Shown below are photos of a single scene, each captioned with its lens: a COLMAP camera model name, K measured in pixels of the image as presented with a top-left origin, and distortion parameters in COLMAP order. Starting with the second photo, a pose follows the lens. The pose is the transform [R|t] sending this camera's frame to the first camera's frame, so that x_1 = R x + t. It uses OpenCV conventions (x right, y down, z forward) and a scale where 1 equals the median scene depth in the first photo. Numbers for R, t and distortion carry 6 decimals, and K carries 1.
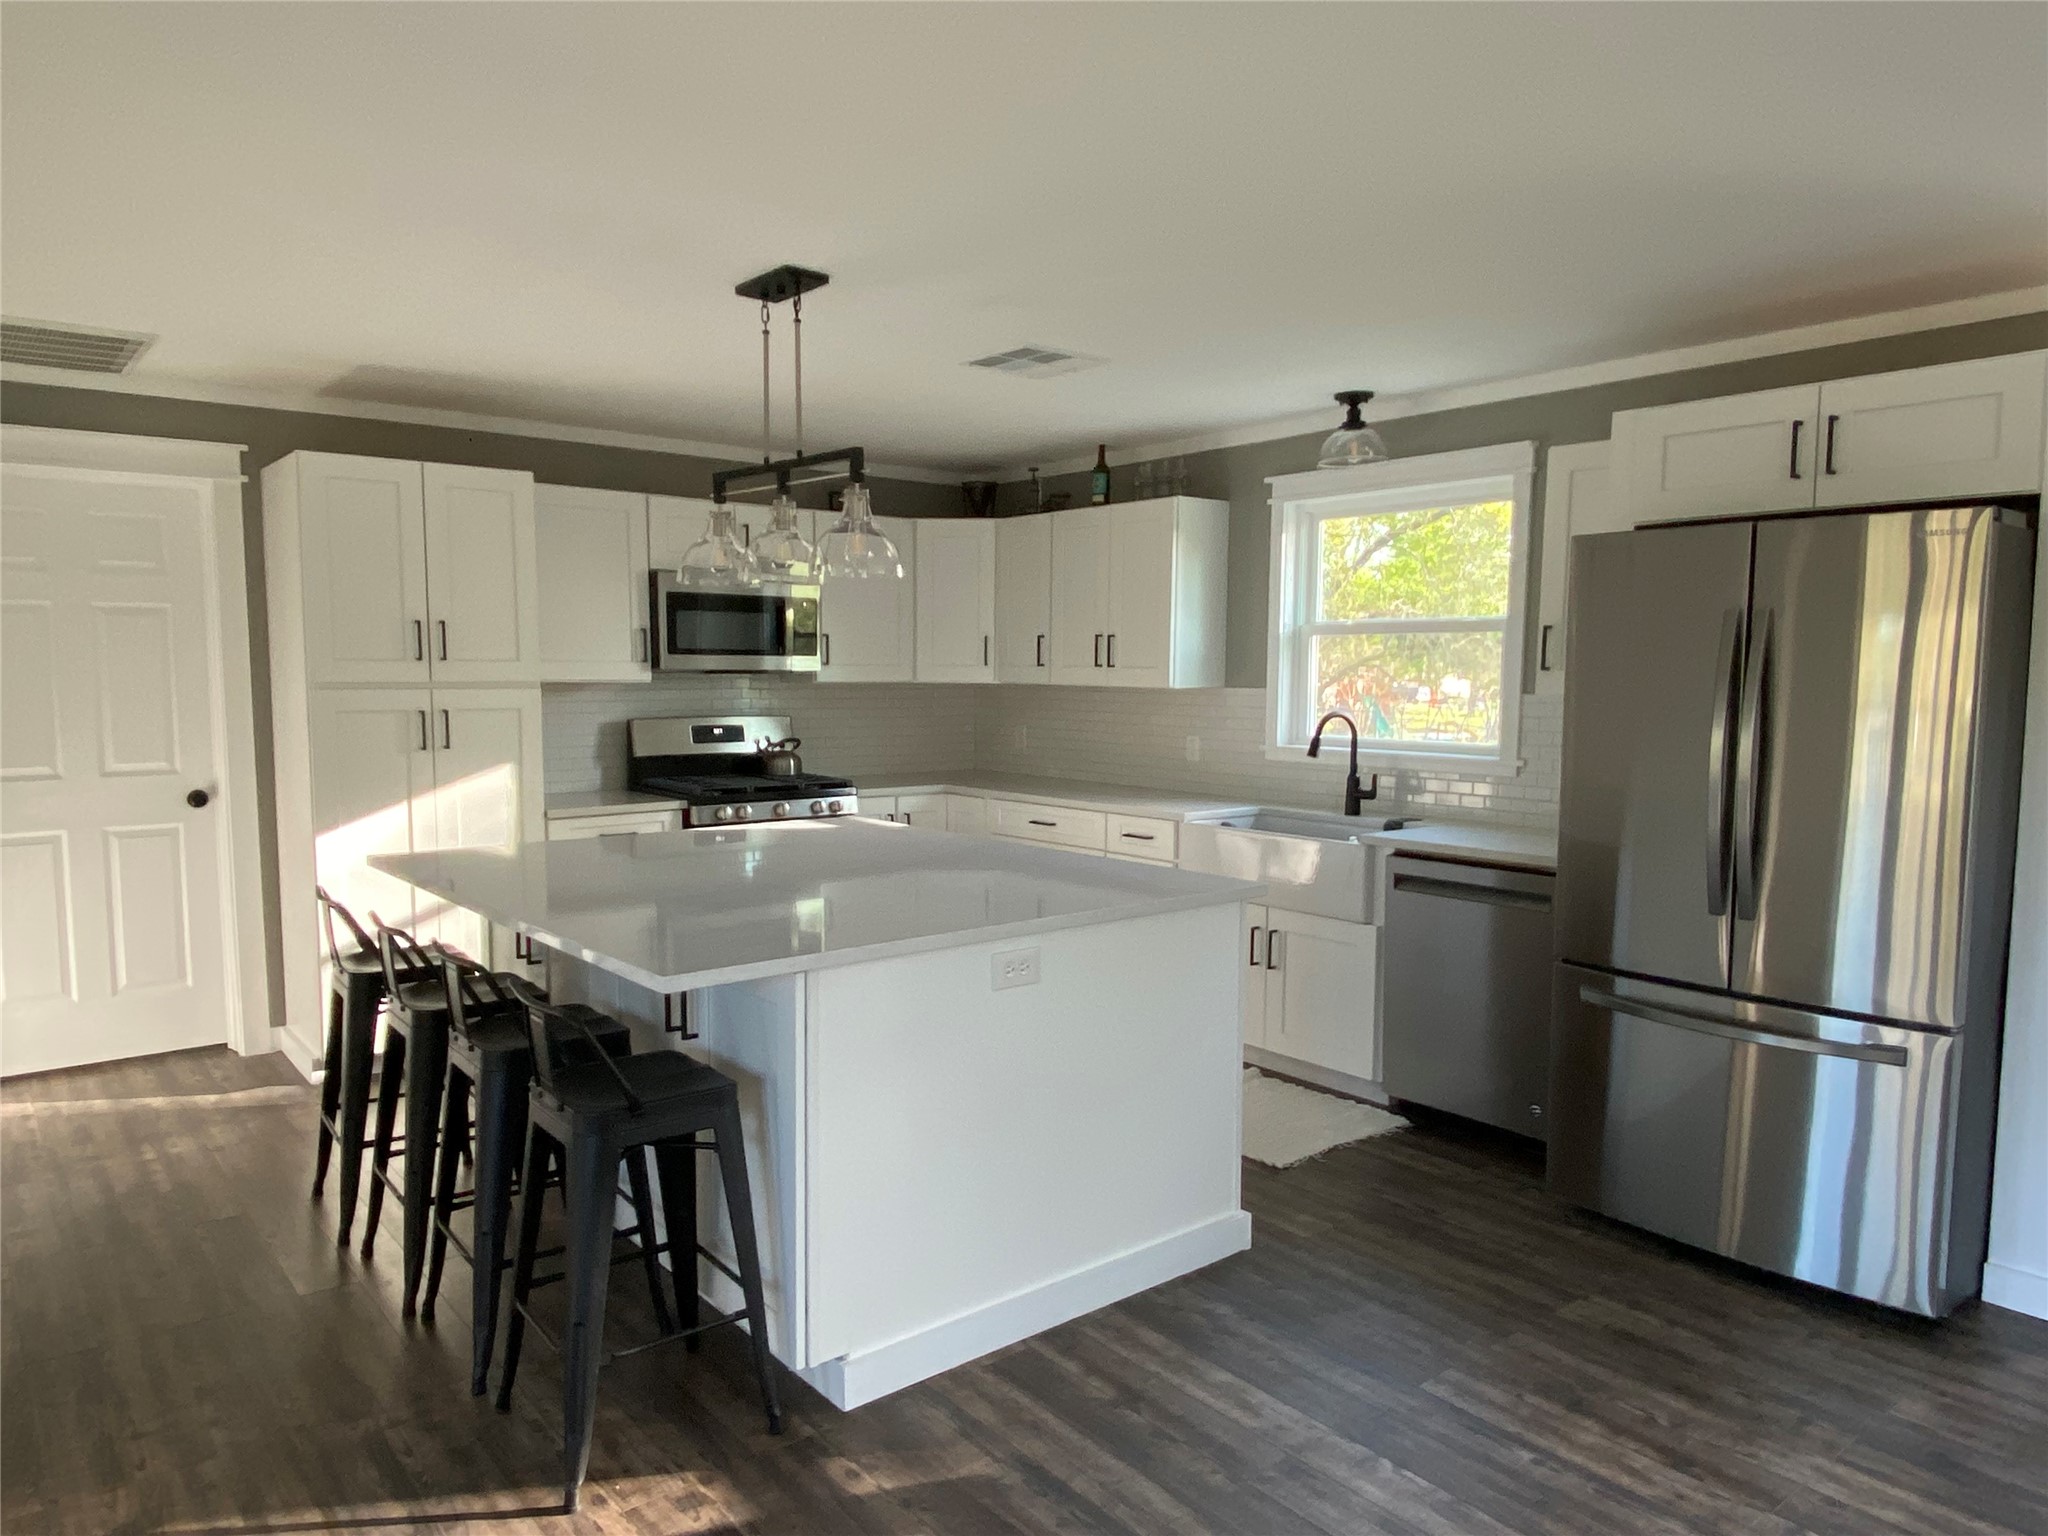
lens RADIAL K [[1342.8, 0, 1048.6], [0, 1342.8, 797.7], [0, 0, 1]] dist [0.008415, -0.000328]
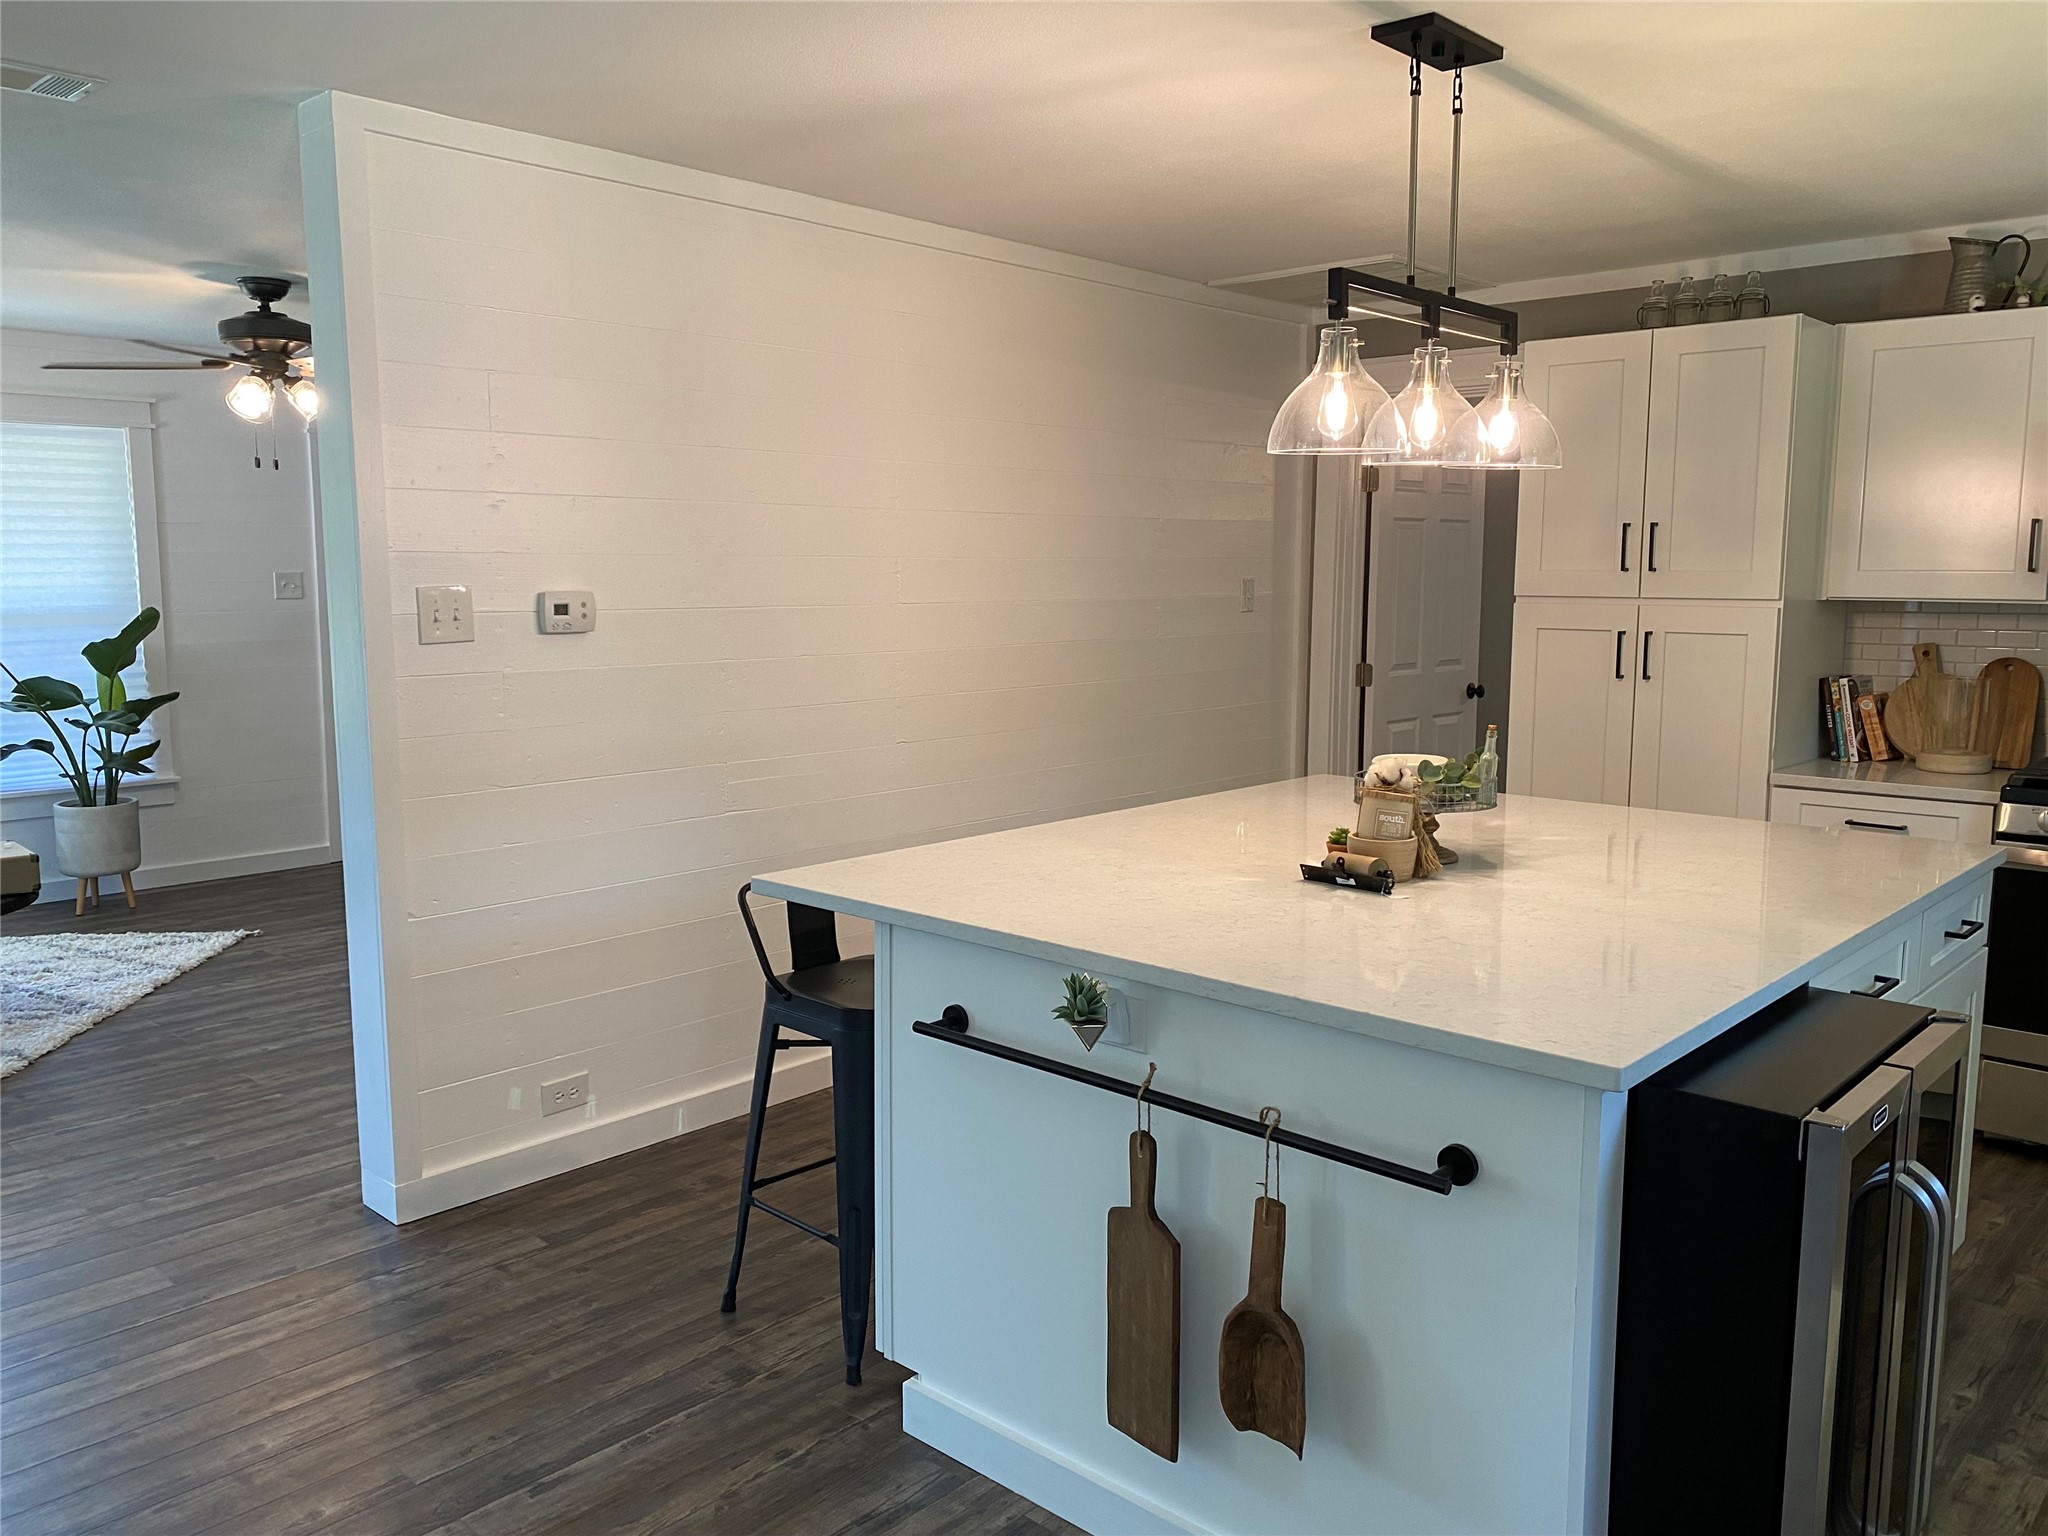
lens RADIAL K [[1561.0, 0, 1008.4], [0, 1561.0, 761.5], [0, 0, 1]] dist [0.029746, -0.036011]
pose [[0.120182, 0.117796, -0.985738, 0.392726], [-0.094944, 0.989748, 0.106699, -0.045089], [0.988201, 0.080767, 0.130134, 0.431438]]
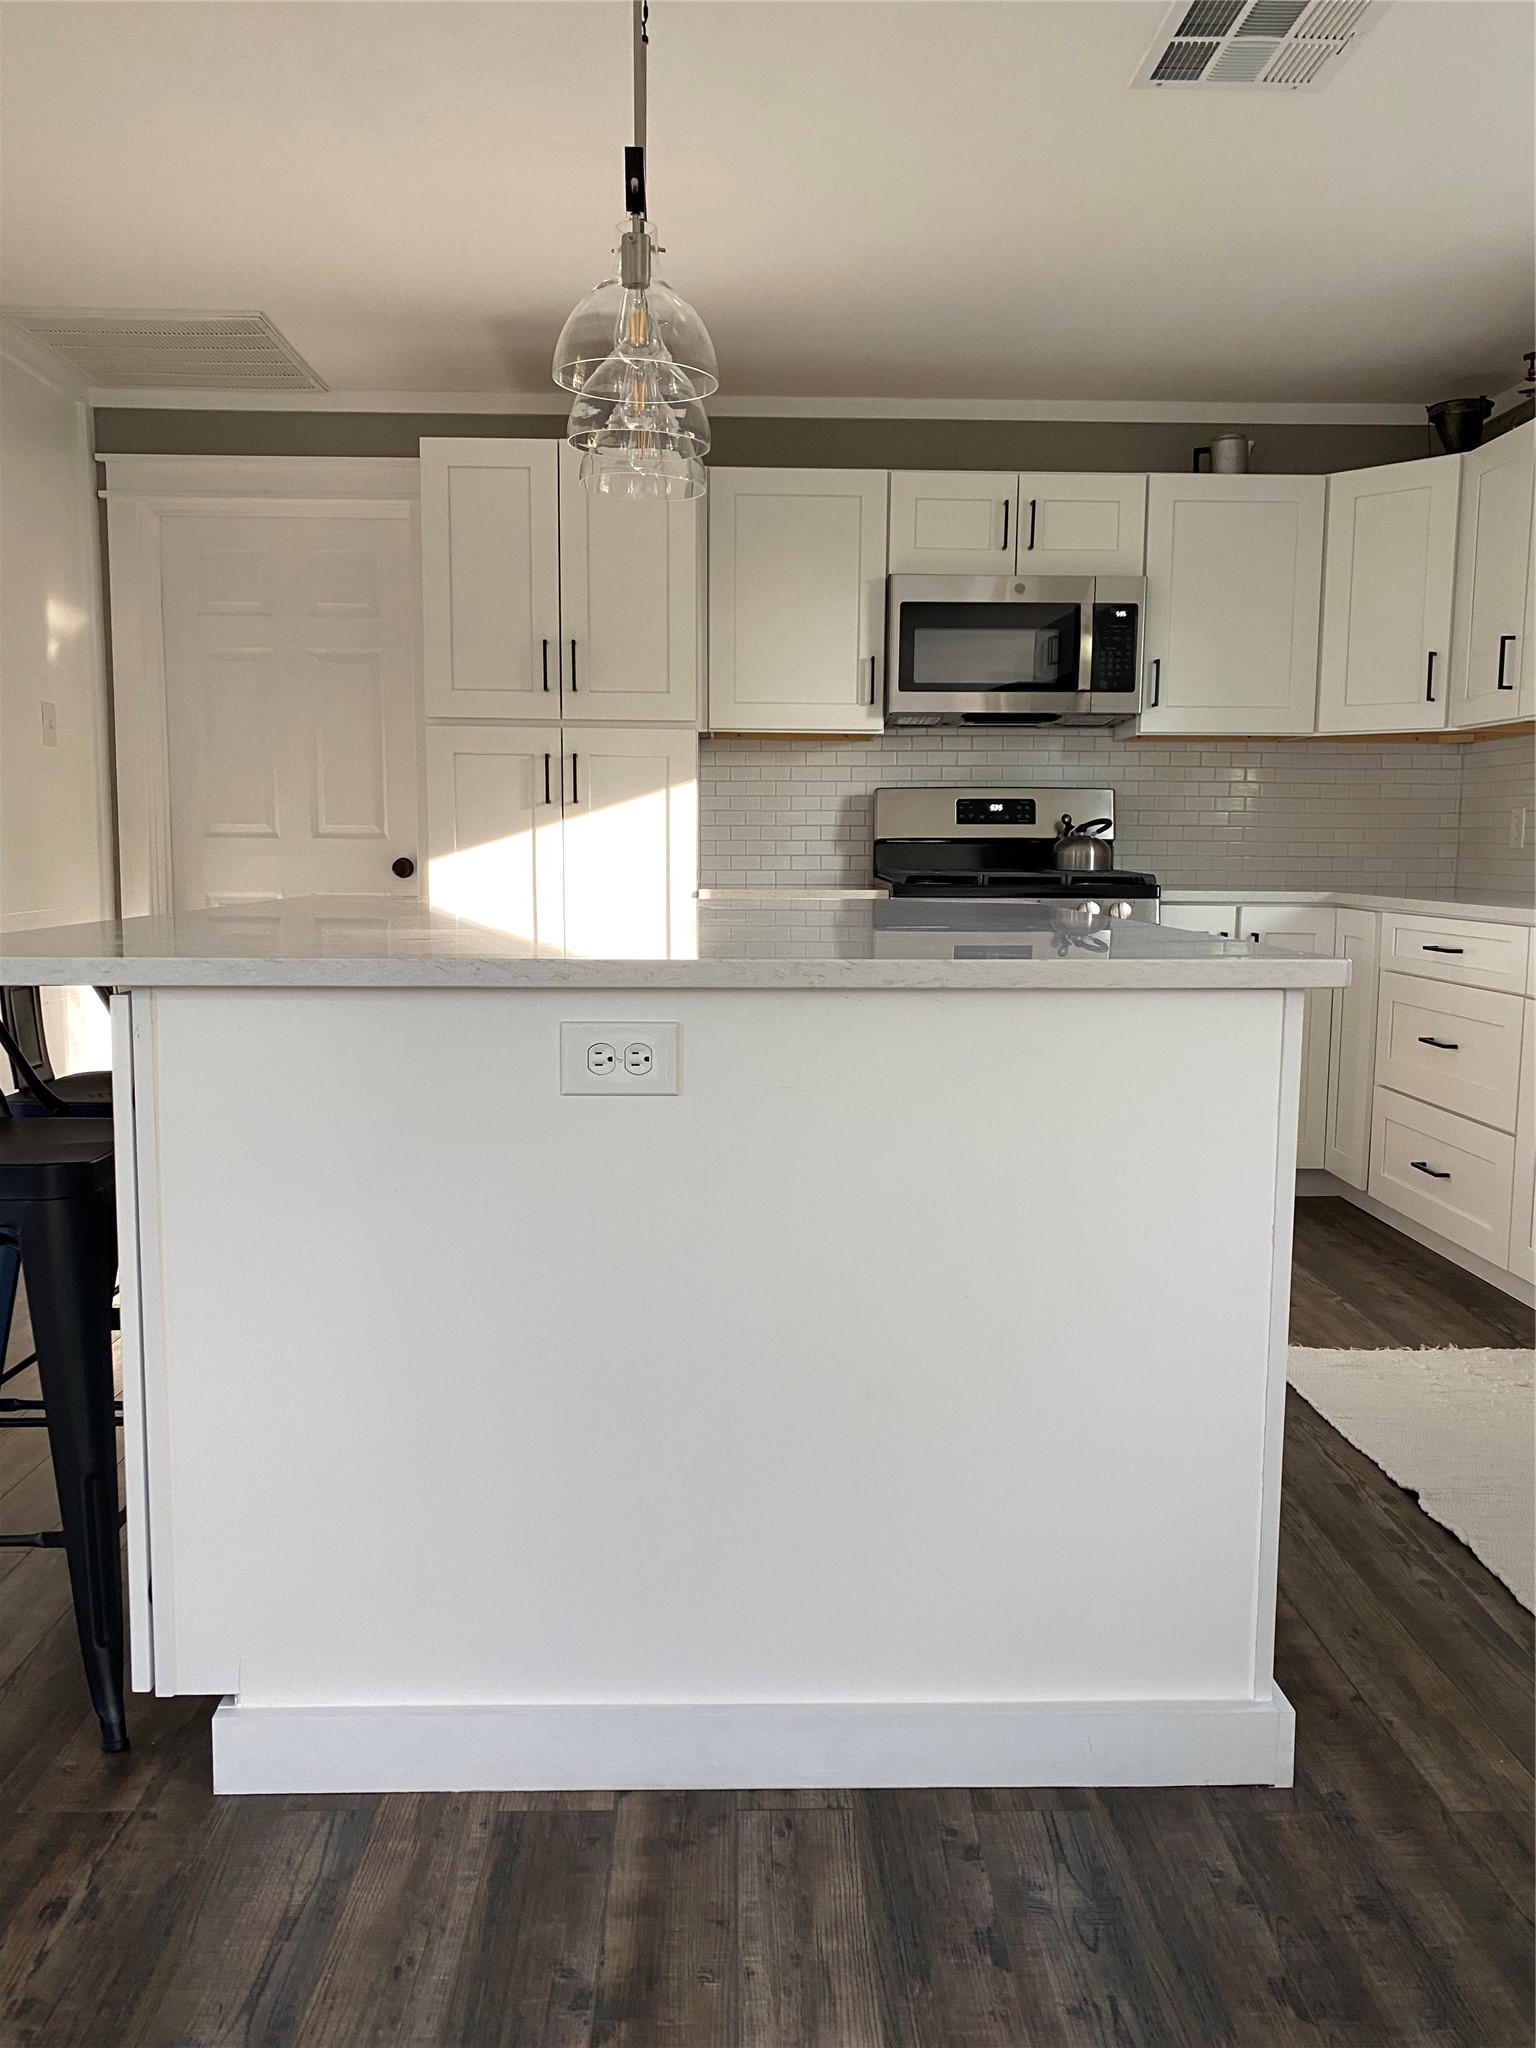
lens RADIAL K [[1561.0, 0, 778.2], [0, 1561.0, 1030.5], [0, 0, 1]] dist [0.029746, -0.036011]
pose [[0.784142, 0.074203, -0.616129, 0.198706], [-0.063105, 0.997214, 0.039787, 0.046659], [0.617364, 0.007682, 0.786640, 0.300973]]
